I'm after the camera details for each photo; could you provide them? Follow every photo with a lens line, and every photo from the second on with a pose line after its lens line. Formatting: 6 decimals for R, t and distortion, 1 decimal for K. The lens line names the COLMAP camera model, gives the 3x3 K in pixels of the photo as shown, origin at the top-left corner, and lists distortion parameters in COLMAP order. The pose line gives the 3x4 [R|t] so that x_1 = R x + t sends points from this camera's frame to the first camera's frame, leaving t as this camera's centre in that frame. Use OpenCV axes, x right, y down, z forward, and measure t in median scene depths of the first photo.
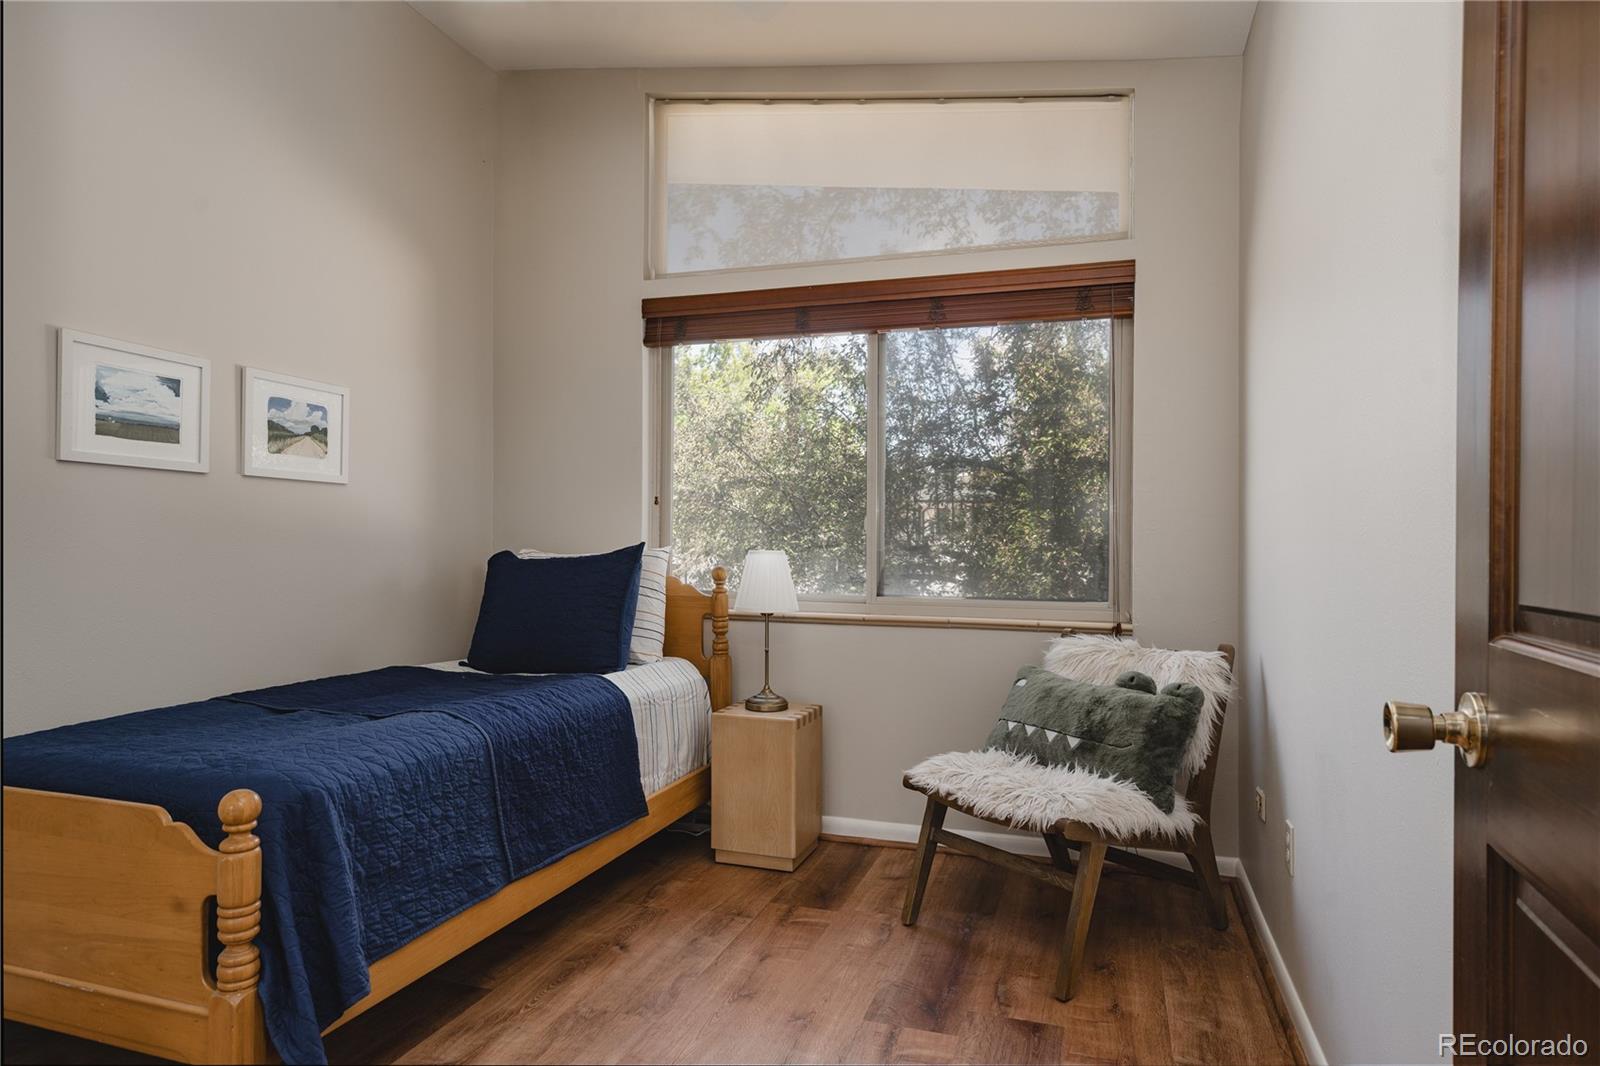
lens RADIAL K [[944.7, 0, 796.5], [0, 944.7, 534.1], [0, 0, 1]] dist [-0.007809, -0.001147]
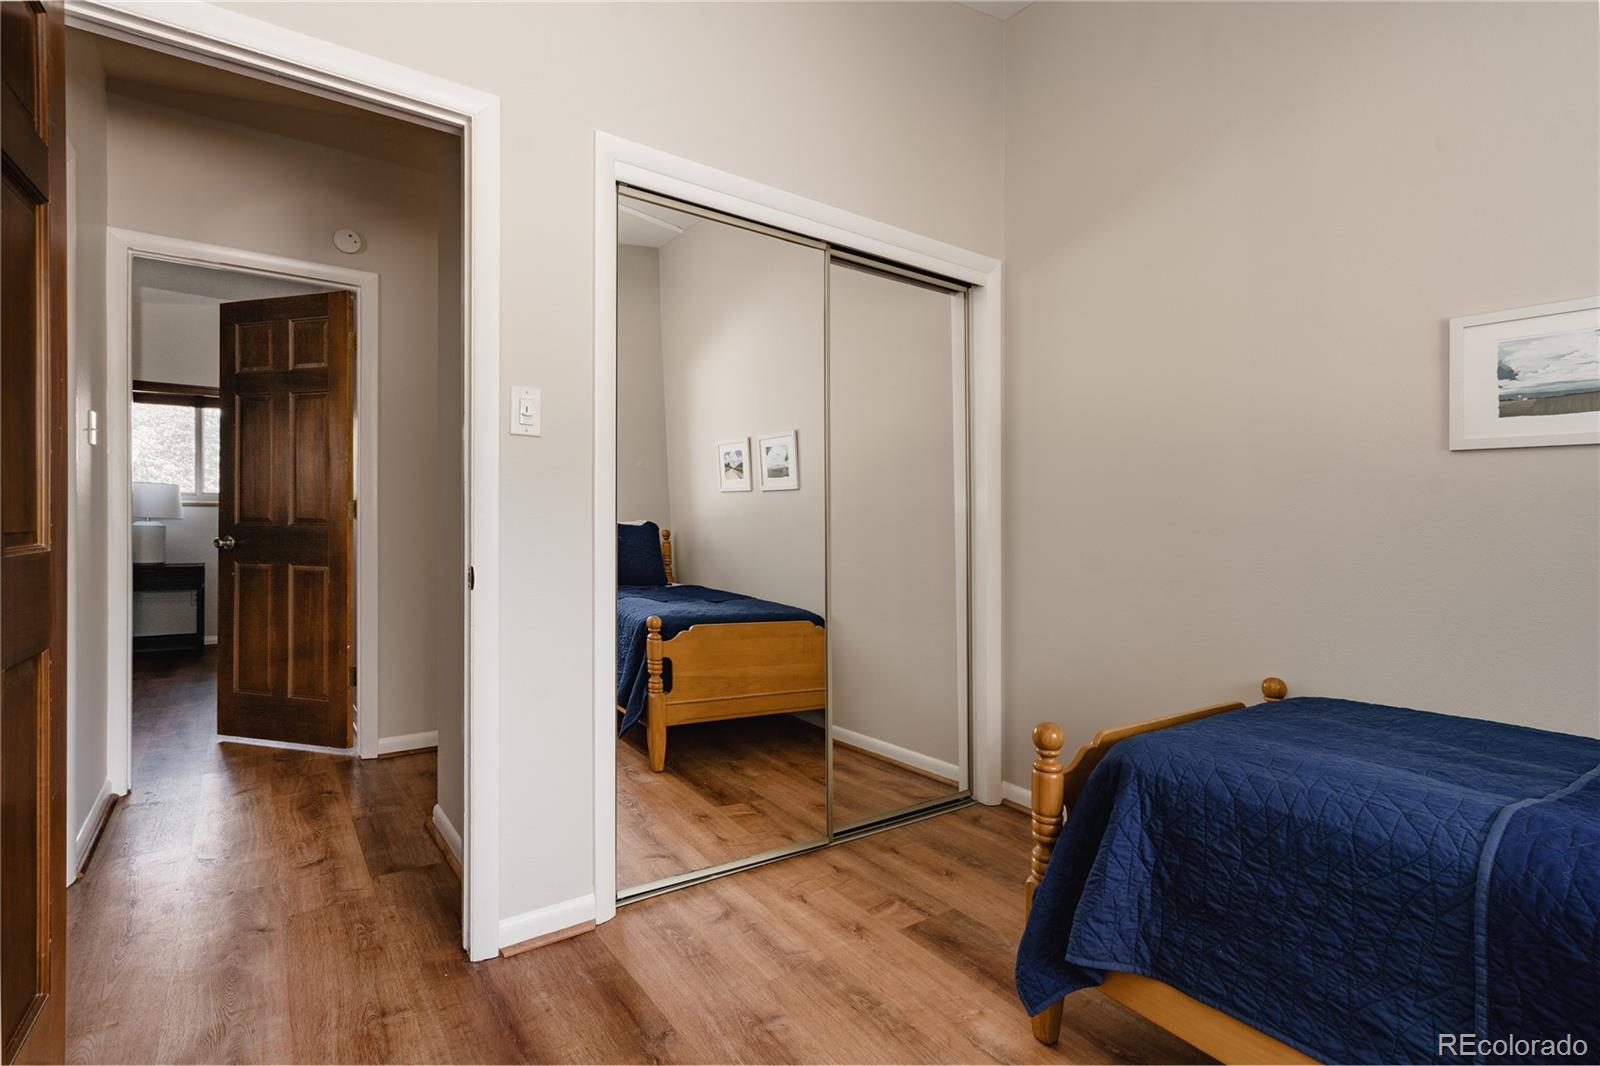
lens RADIAL K [[778.9, 0, 795.0], [0, 778.9, 528.7], [0, 0, 1]] dist [0.027082, 0.000435]
pose [[-0.596296, -0.004139, -0.802754, 0.306777], [-0.005226, 0.999986, -0.001274, 0.009232], [0.802747, 0.003436, -0.596309, 0.911801]]
